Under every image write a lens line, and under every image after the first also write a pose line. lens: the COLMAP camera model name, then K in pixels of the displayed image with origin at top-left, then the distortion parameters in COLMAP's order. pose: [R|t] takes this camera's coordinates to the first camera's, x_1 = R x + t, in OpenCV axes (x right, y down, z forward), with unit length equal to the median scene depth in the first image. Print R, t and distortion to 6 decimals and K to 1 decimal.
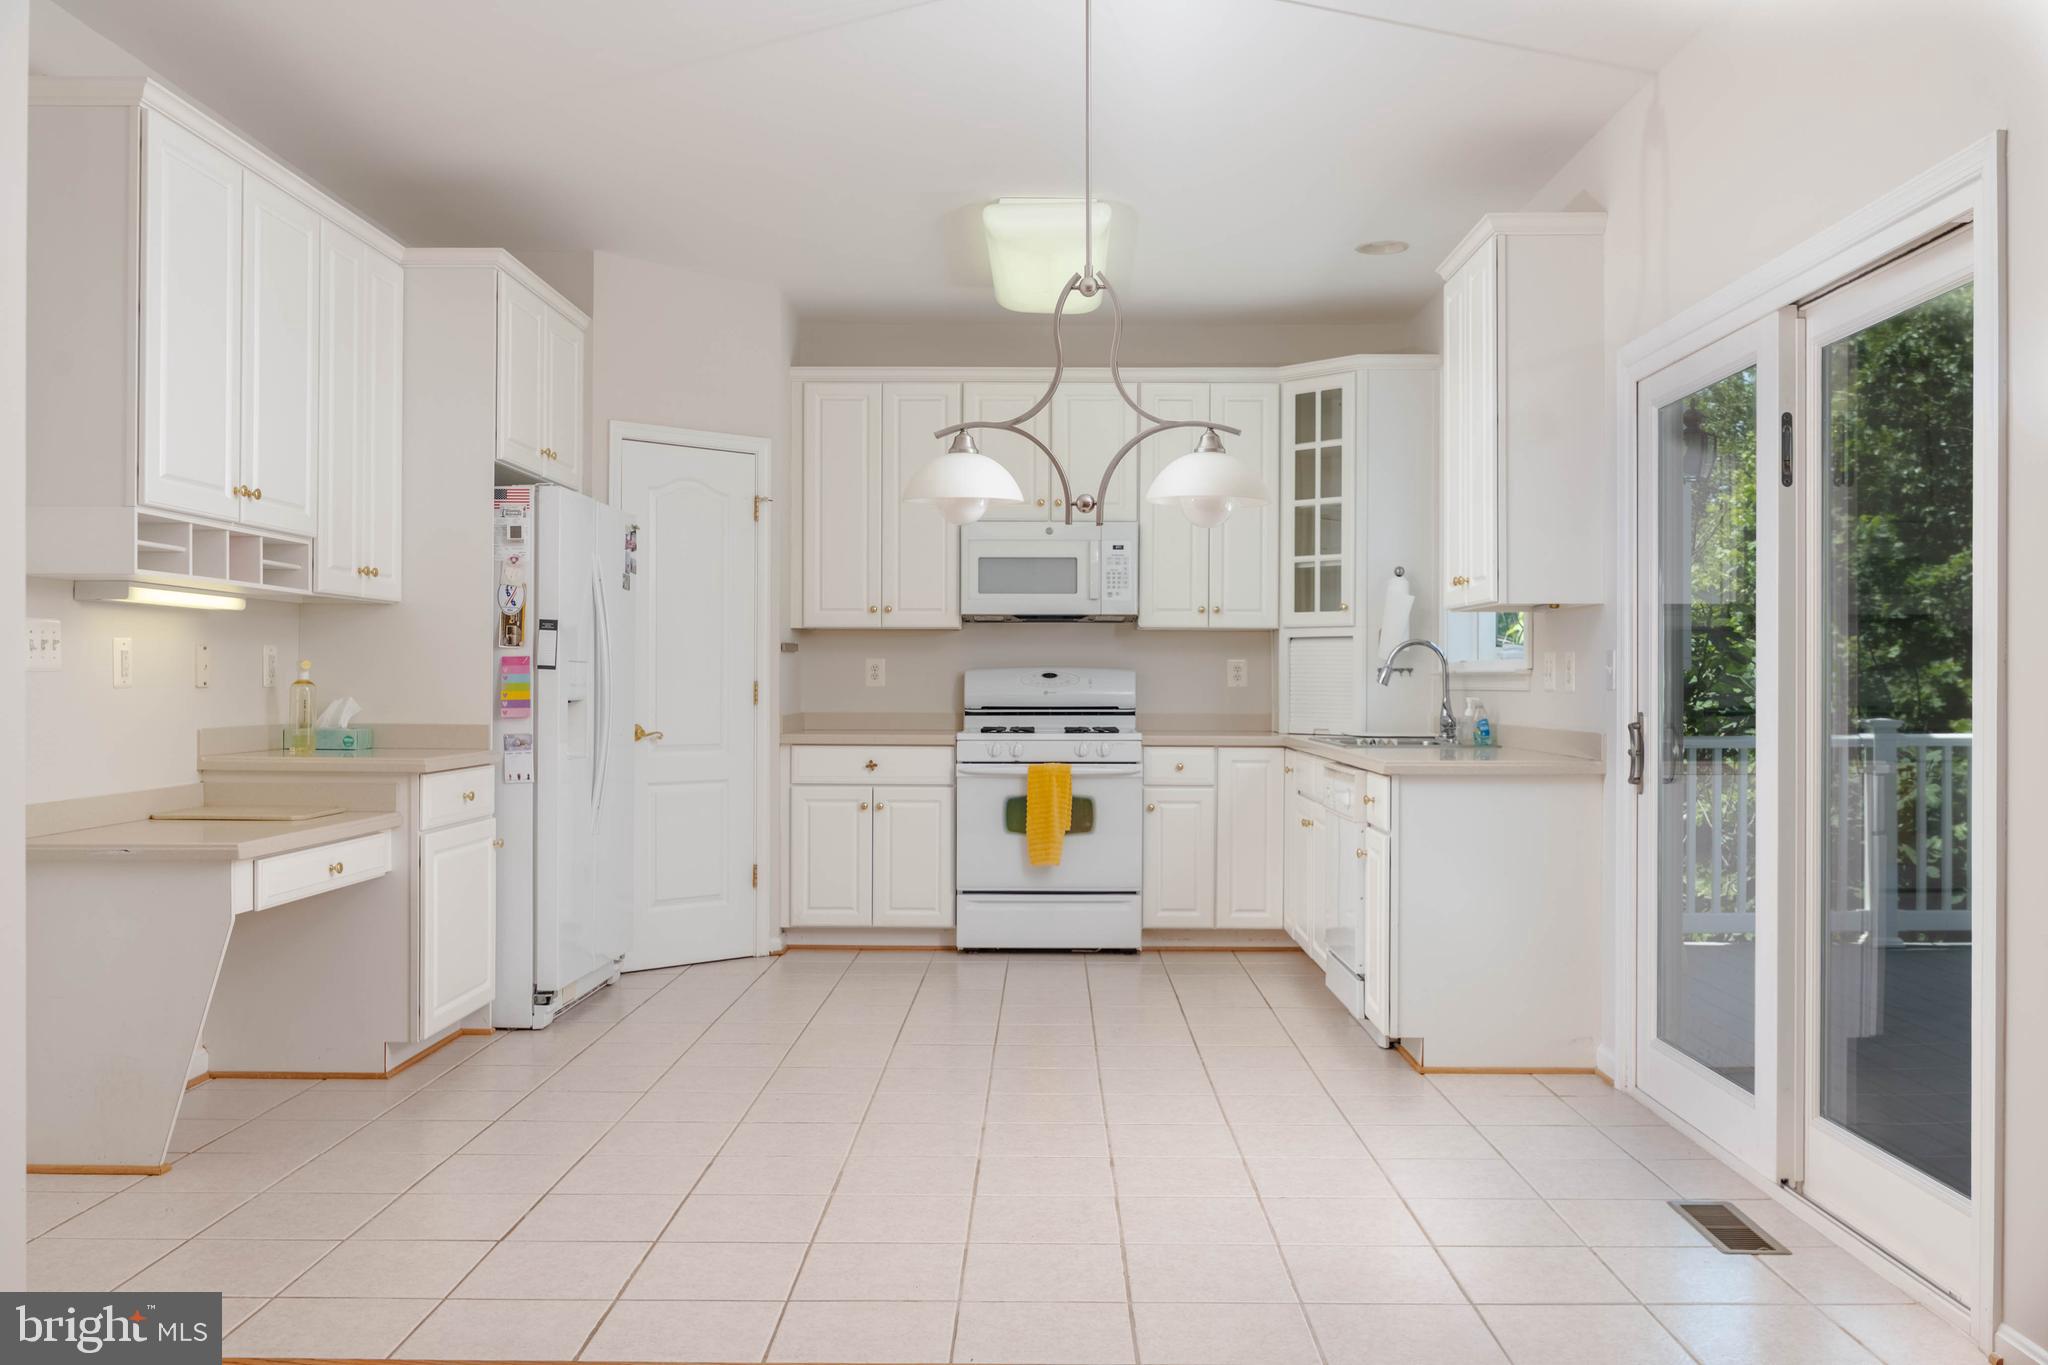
lens RADIAL K [[1722.9, 0, 1057.5], [0, 1722.9, 686.1], [0, 0, 1]] dist [0.002435, -0.013100]
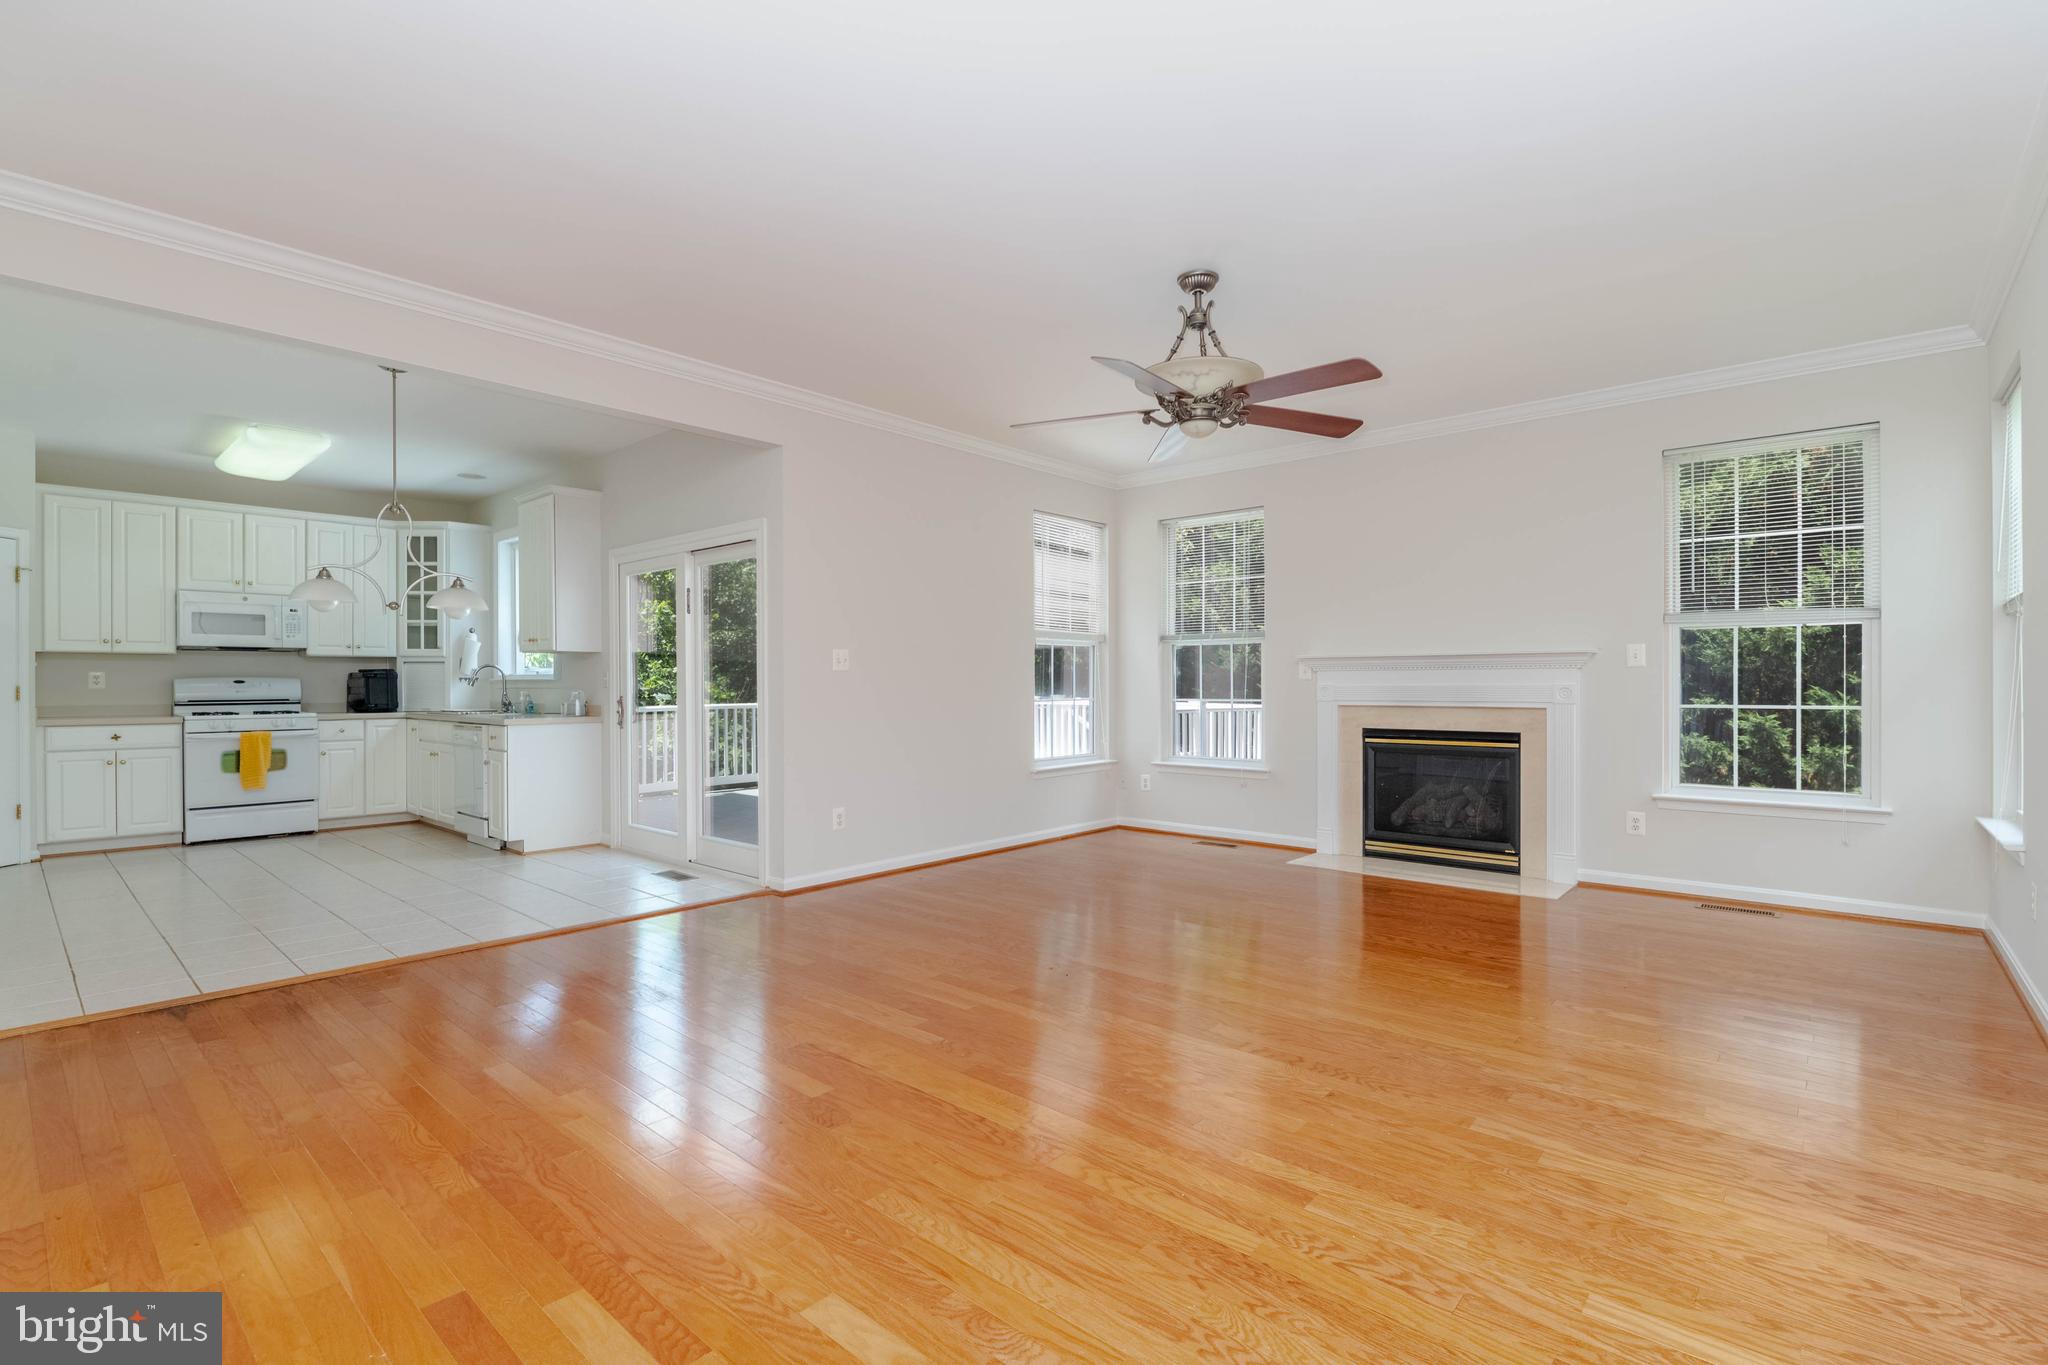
lens RADIAL K [[934.1, 0, 1038.0], [0, 934.1, 685.7], [0, 0, 1]] dist [-0.005626, -0.006156]
pose [[0.660794, -0.006838, 0.750536, -0.186573], [0.005922, 0.999975, 0.003896, -0.001121], [-0.750544, 0.001870, 0.660818, -0.230858]]
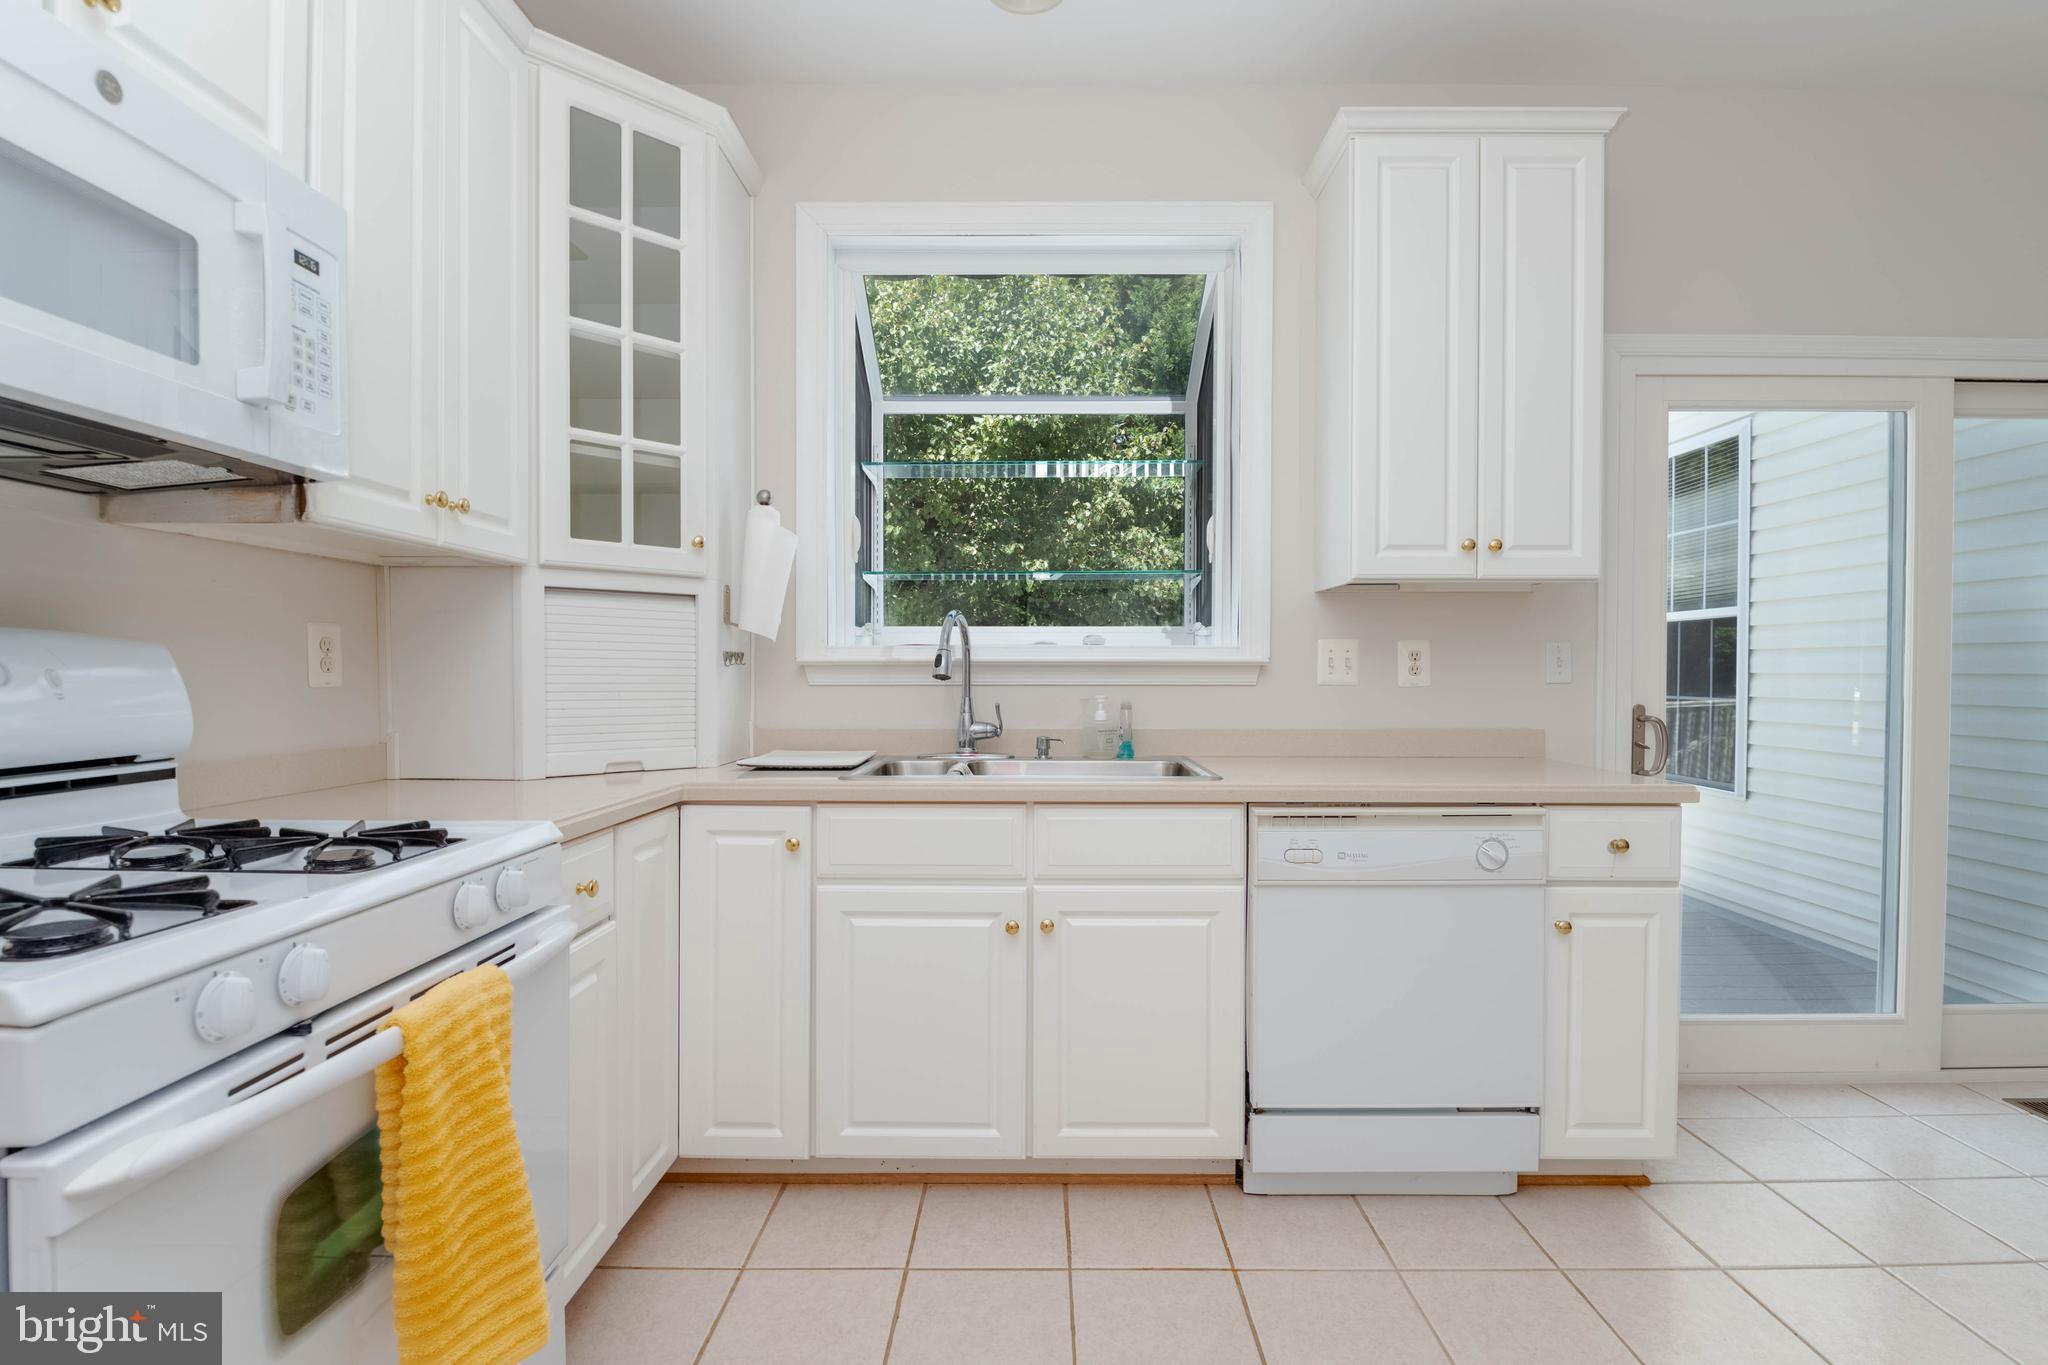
lens RADIAL K [[965.0, 0, 1047.5], [0, 965.0, 688.4], [0, 0, 1]] dist [-0.002080, -0.004035]
pose [[-0.006623, -0.020433, 0.999769, -0.154212], [0.000184, 0.999791, 0.020435, -0.004540], [-0.999978, 0.000320, -0.006618, 0.896800]]
